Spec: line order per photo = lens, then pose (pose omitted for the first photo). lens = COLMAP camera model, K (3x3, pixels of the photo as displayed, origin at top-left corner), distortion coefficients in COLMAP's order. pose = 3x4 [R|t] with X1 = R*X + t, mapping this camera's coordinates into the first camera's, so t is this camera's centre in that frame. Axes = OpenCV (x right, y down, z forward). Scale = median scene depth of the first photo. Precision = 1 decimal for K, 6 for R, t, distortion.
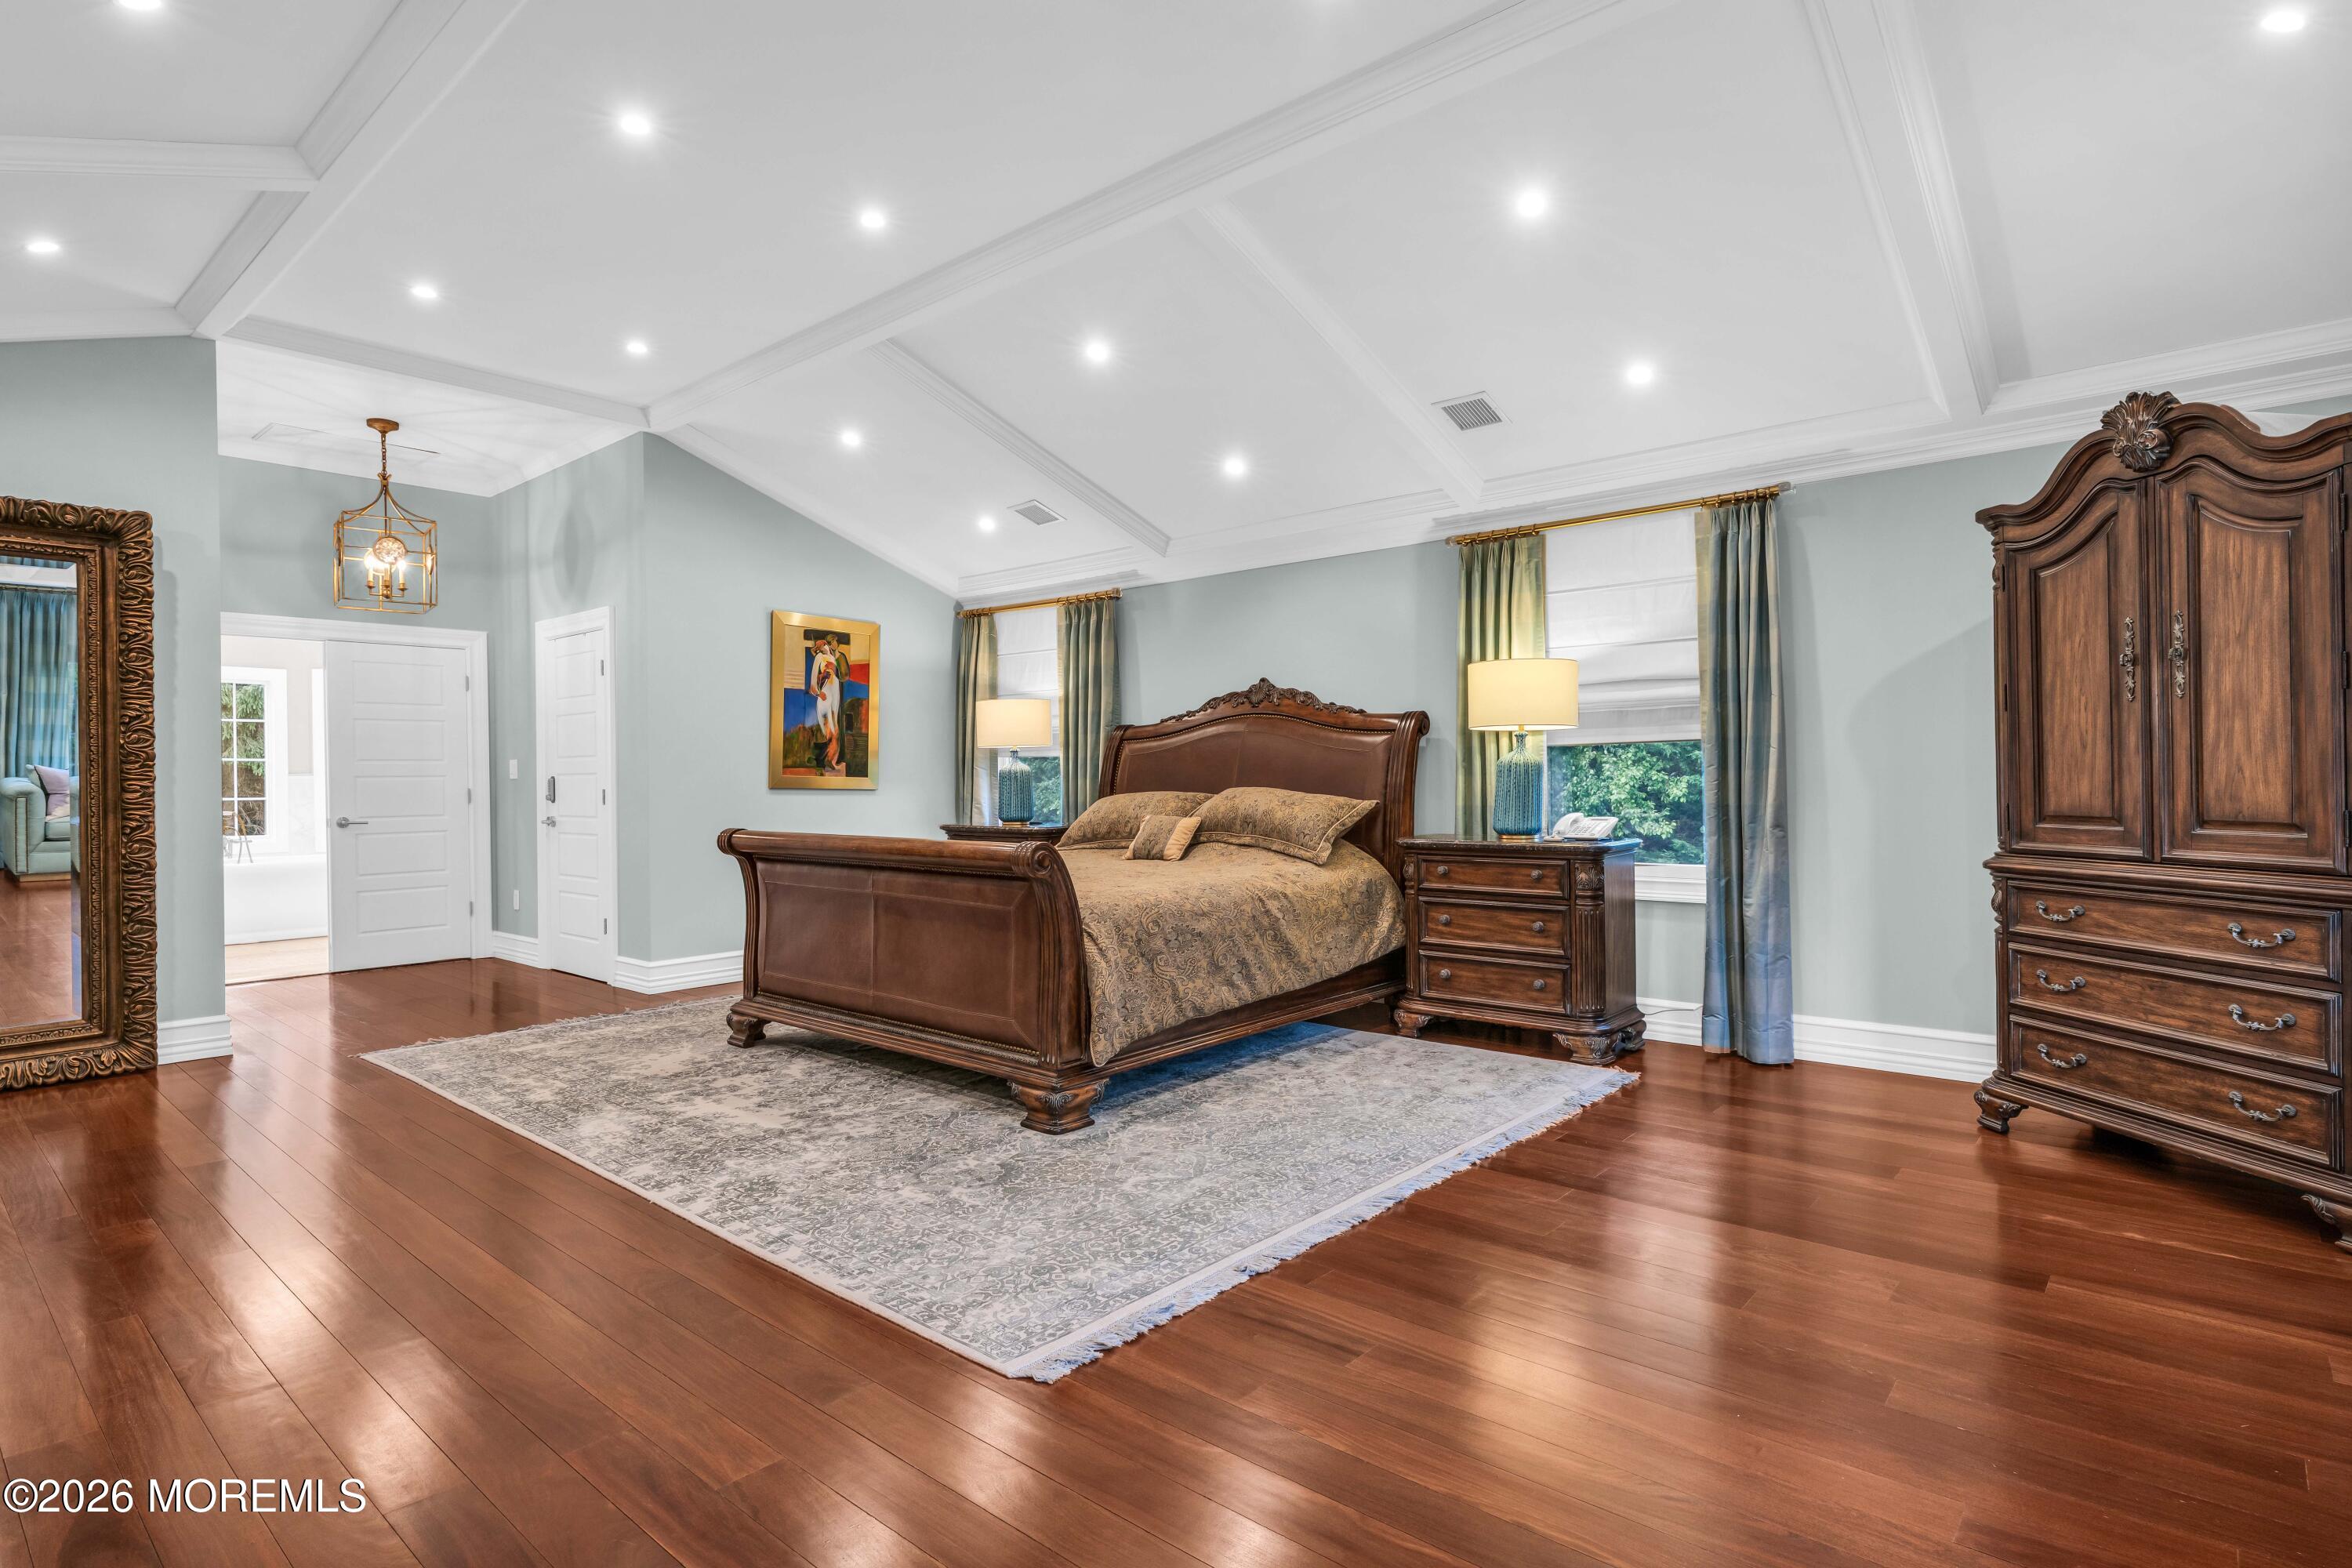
lens RADIAL K [[1203.6, 0, 1188.2], [0, 1203.6, 783.5], [0, 0, 1]] dist [0.000038, -0.000639]
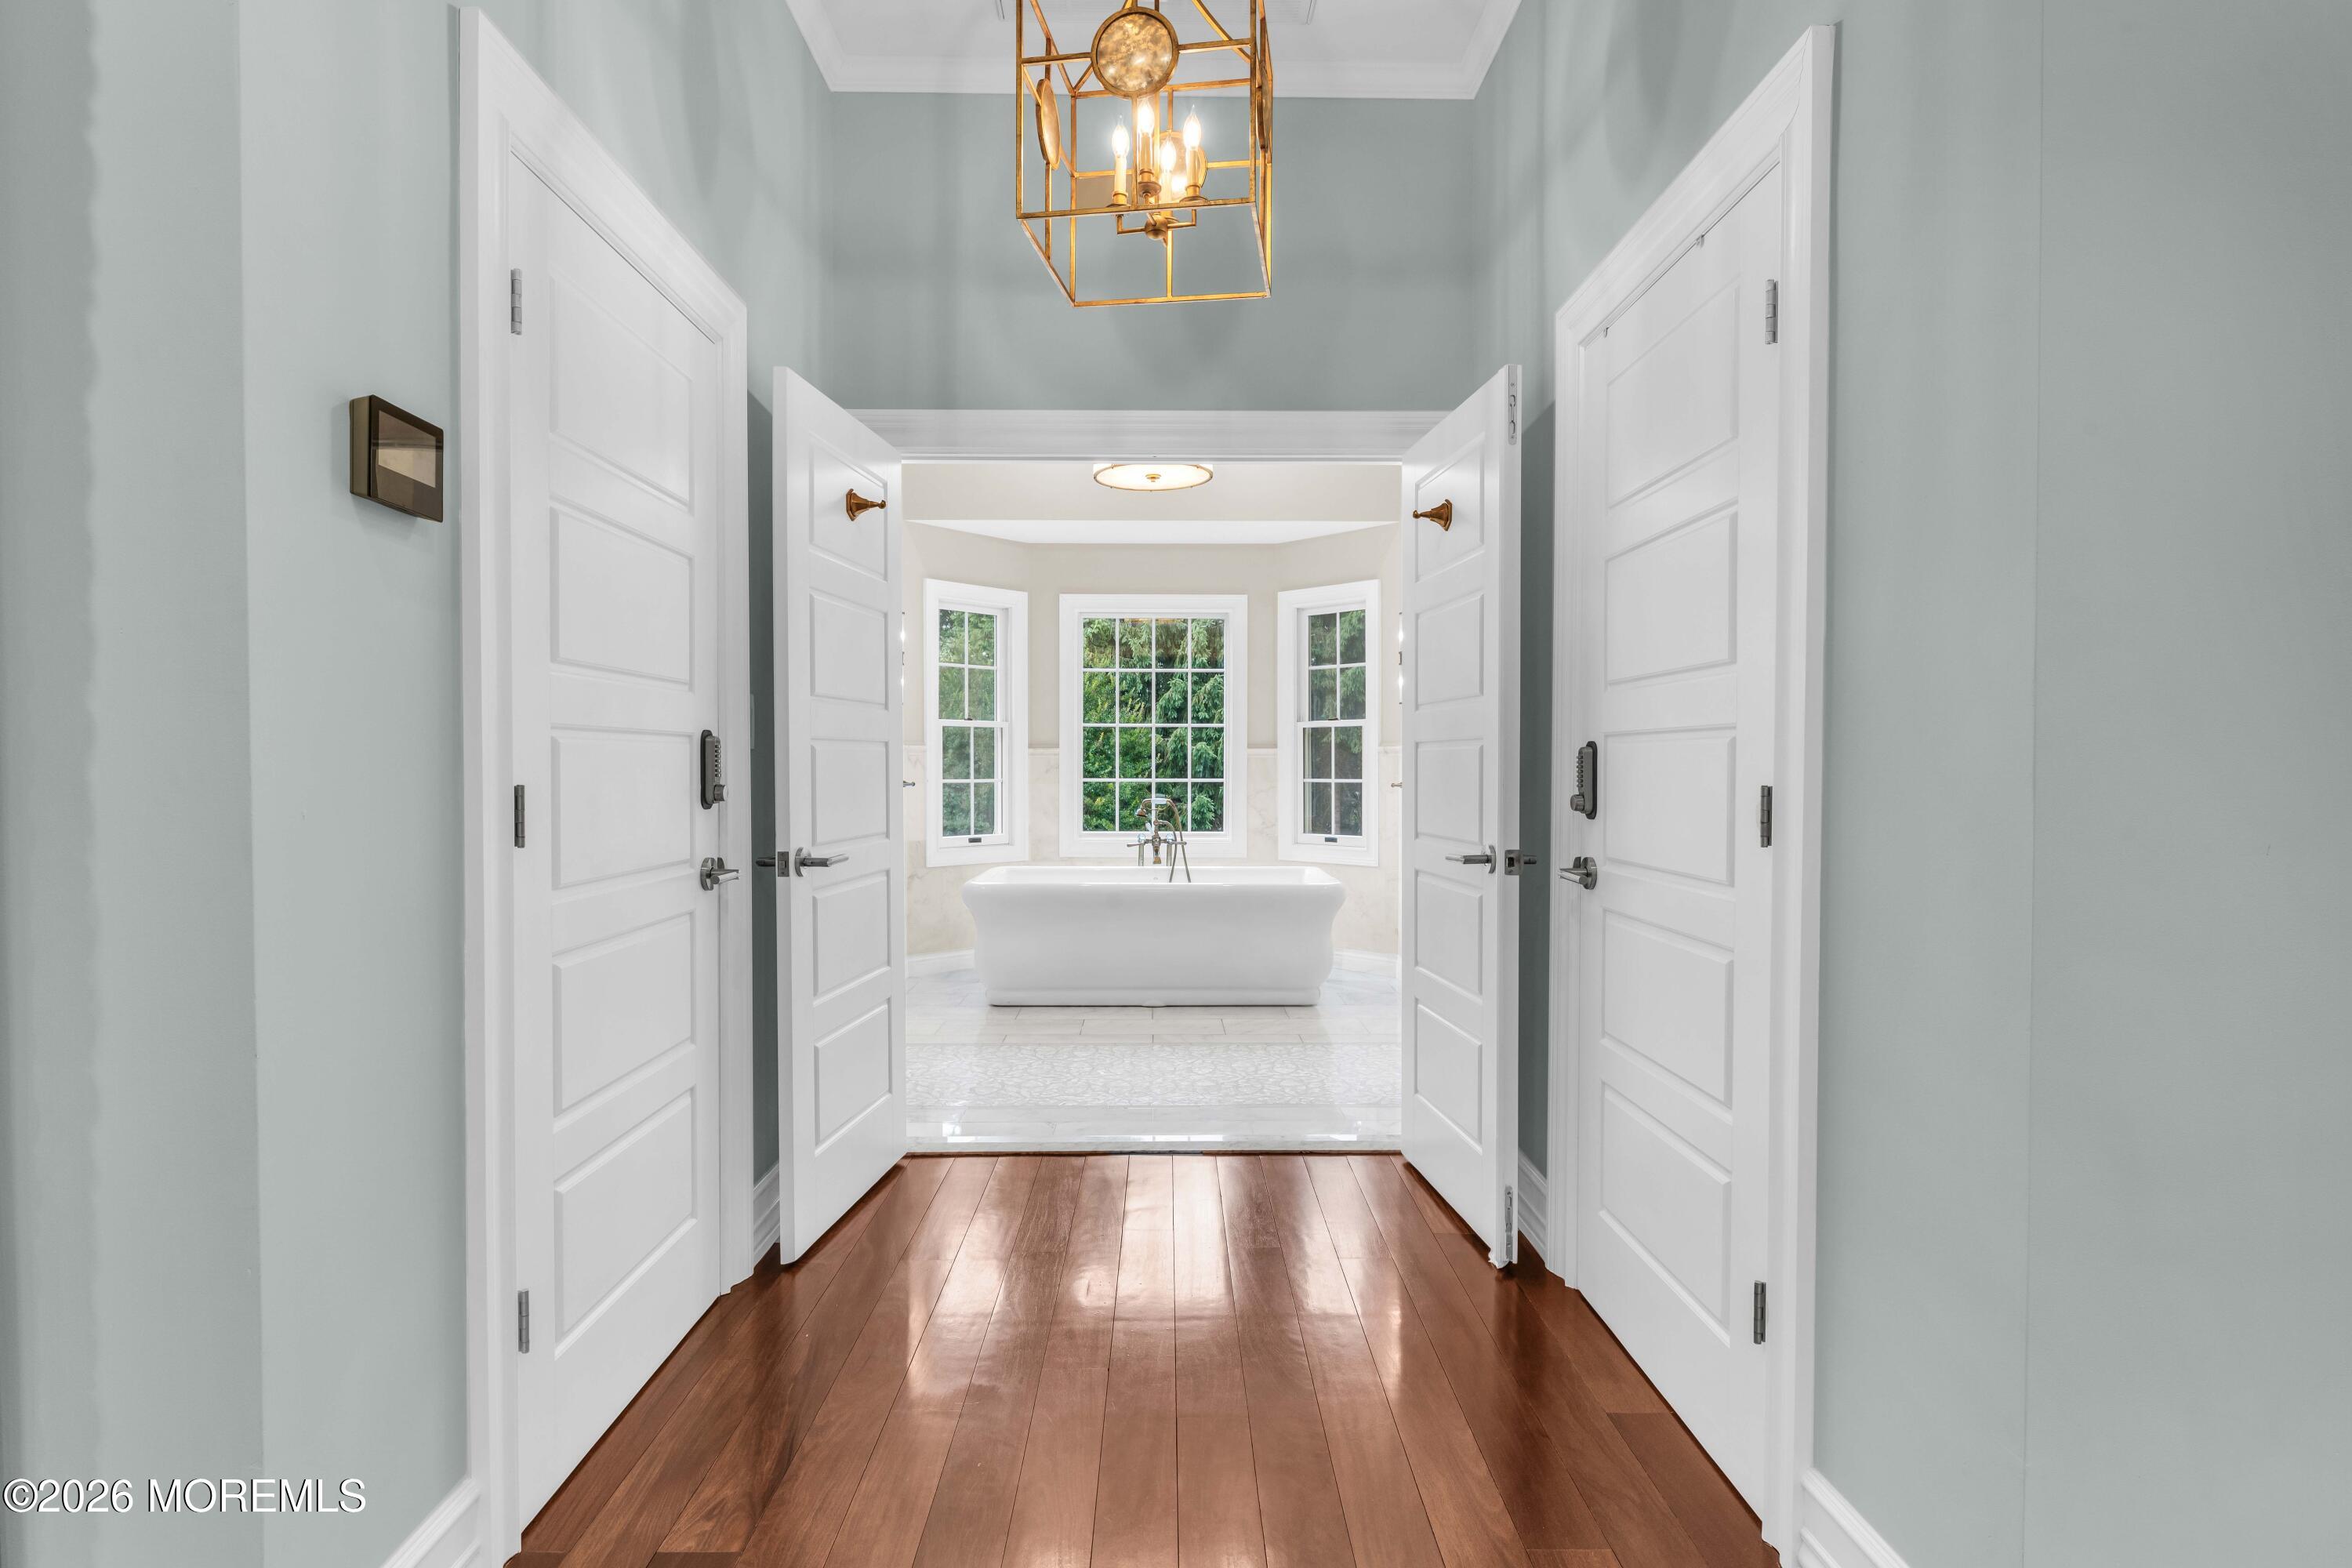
lens RADIAL K [[1203.6, 0, 1182.9], [0, 1203.6, 790.6], [0, 0, 1]] dist [0.000038, -0.000639]
pose [[0.658992, 0.023290, -0.751790, -0.348232], [-0.010296, 0.999706, 0.021945, 0.002425], [0.752080, -0.006722, 0.659038, 0.688044]]
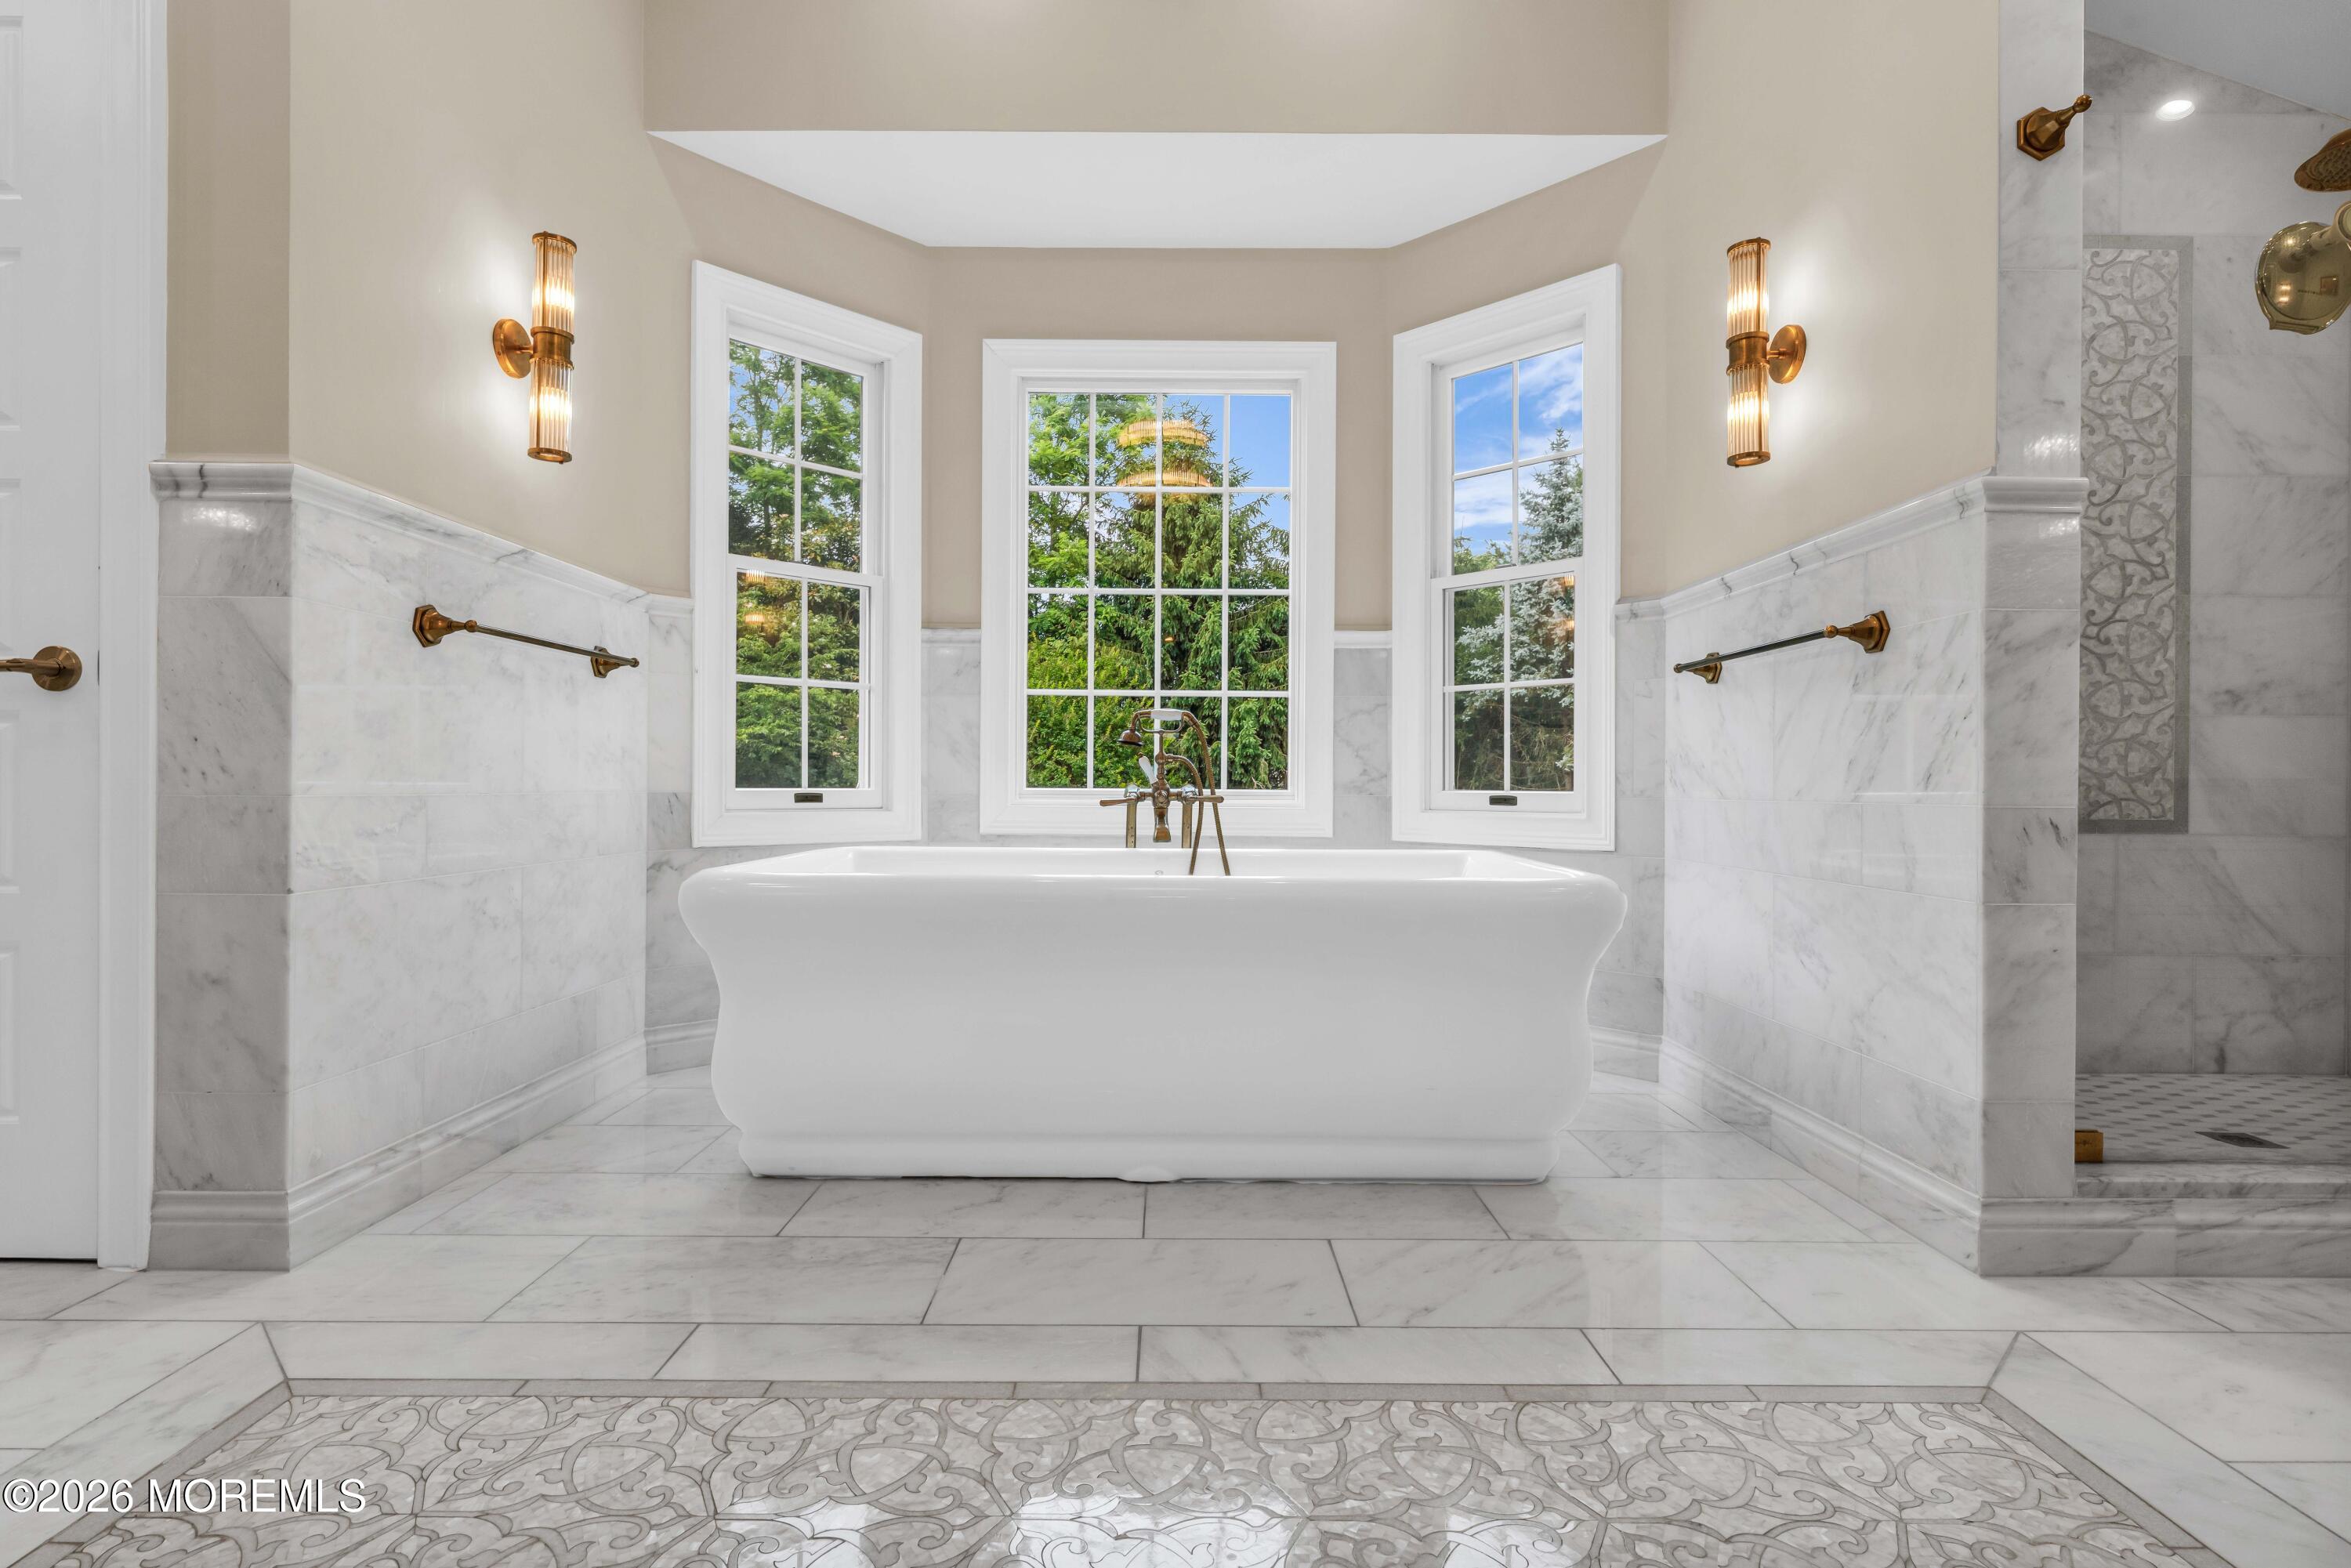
lens RADIAL K [[1126.9, 0, 1169.6], [0, 1126.9, 787.0], [0, 0, 1]] dist [-0.003128, 0.001939]
pose [[0.642558, 0.011132, -0.766156, -0.704730], [-0.012731, 0.999912, 0.003851, 0.052971], [0.766131, 0.007280, 0.642643, 0.991085]]
